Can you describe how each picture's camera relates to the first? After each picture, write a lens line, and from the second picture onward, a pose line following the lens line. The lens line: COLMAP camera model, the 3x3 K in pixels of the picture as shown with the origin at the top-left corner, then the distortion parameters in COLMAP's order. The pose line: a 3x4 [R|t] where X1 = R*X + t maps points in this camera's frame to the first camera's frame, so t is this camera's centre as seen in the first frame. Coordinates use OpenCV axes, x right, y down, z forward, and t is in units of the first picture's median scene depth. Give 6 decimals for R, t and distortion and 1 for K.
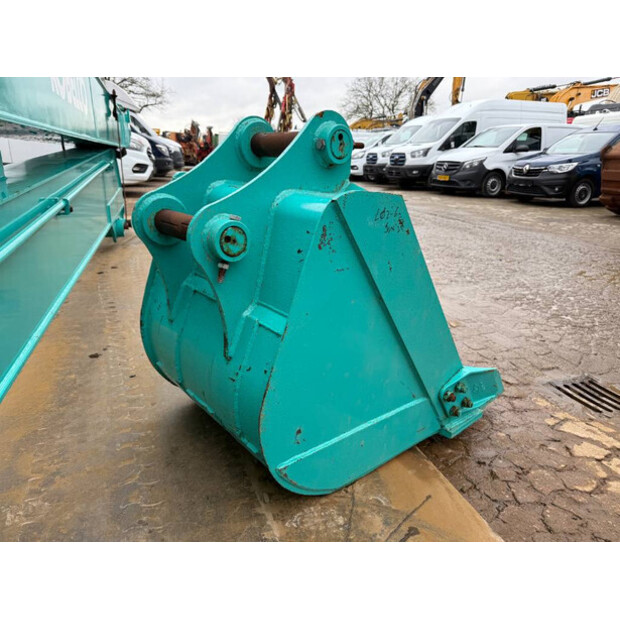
lens RADIAL K [[439.7, 0, 310.0], [0, 439.7, 310.0], [0, 0, 1]] dist [0.004324, -0.003675]
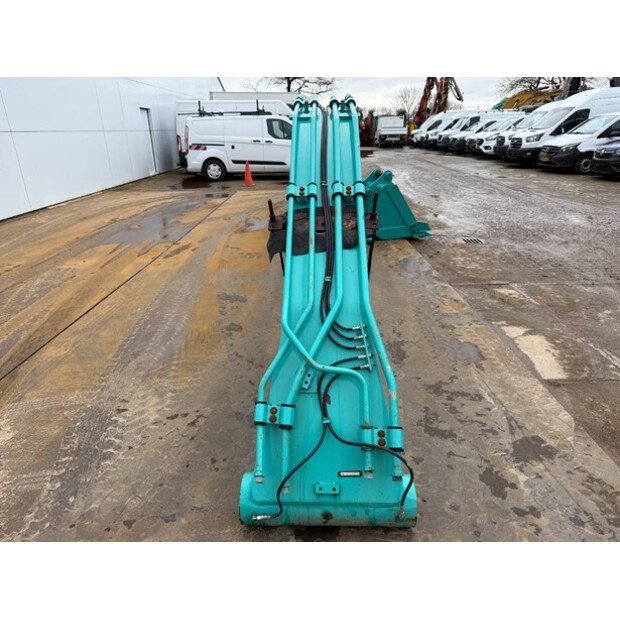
lens RADIAL K [[439.7, 0, 310.0], [0, 439.7, 310.0], [0, 0, 1]] dist [0.004324, -0.003675]
pose [[0.942724, 0.087059, -0.322012, 0.093754], [-0.068971, 0.995354, 0.067182, 0.089982], [0.326365, -0.041124, 0.944349, -0.409218]]
